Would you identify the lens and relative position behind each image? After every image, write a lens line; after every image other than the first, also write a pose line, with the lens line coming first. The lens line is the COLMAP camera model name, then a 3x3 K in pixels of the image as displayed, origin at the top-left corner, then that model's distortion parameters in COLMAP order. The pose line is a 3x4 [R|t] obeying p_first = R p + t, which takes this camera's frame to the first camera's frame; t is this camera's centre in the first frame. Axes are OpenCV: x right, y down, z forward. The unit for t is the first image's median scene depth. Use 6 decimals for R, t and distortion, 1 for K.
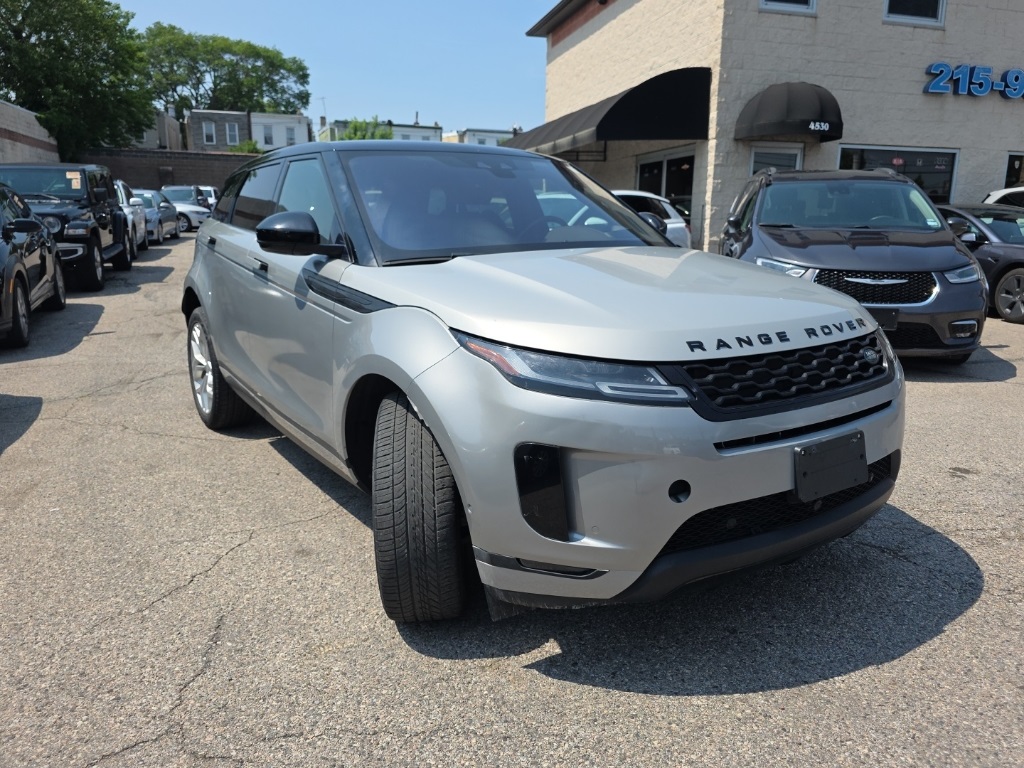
lens RADIAL K [[733.2, 0, 520.9], [0, 733.2, 385.6], [0, 0, 1]] dist [0.032378, -0.030740]
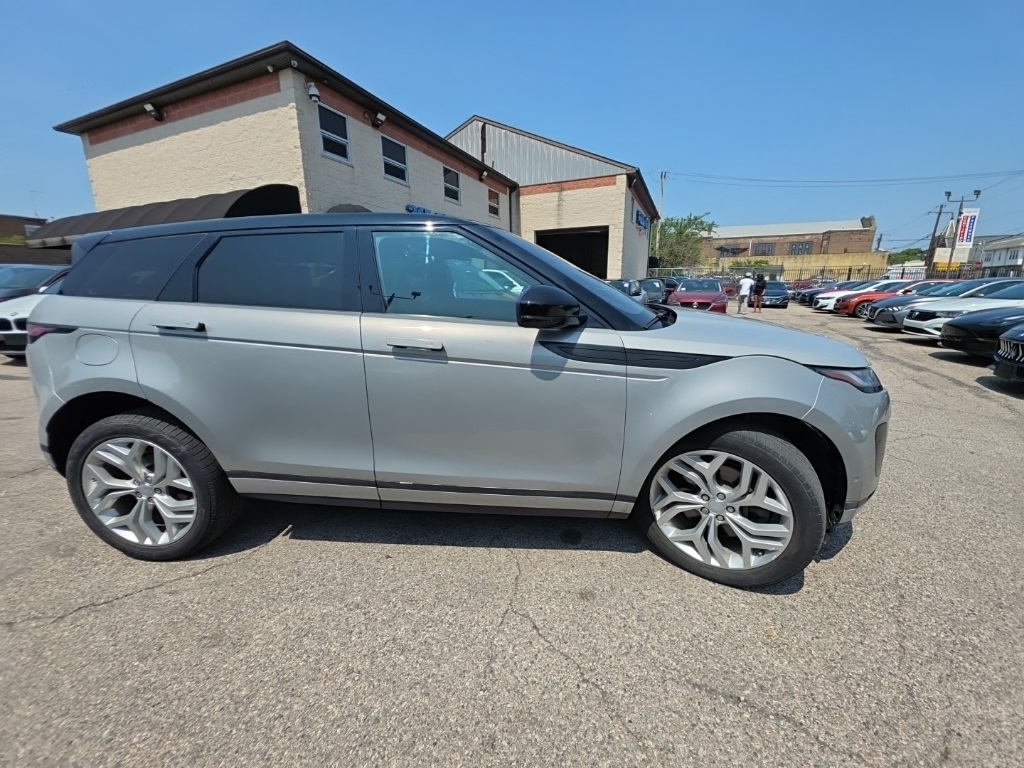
lens RADIAL K [[410.6, 0, 503.9], [0, 410.6, 383.7], [0, 0, 1]] dist [0.012454, -0.008549]
pose [[0.630564, -0.193562, 0.751613, -0.167349], [0.184797, 0.977995, 0.096827, -0.035816], [-0.753816, 0.077840, 0.652459, 0.143553]]
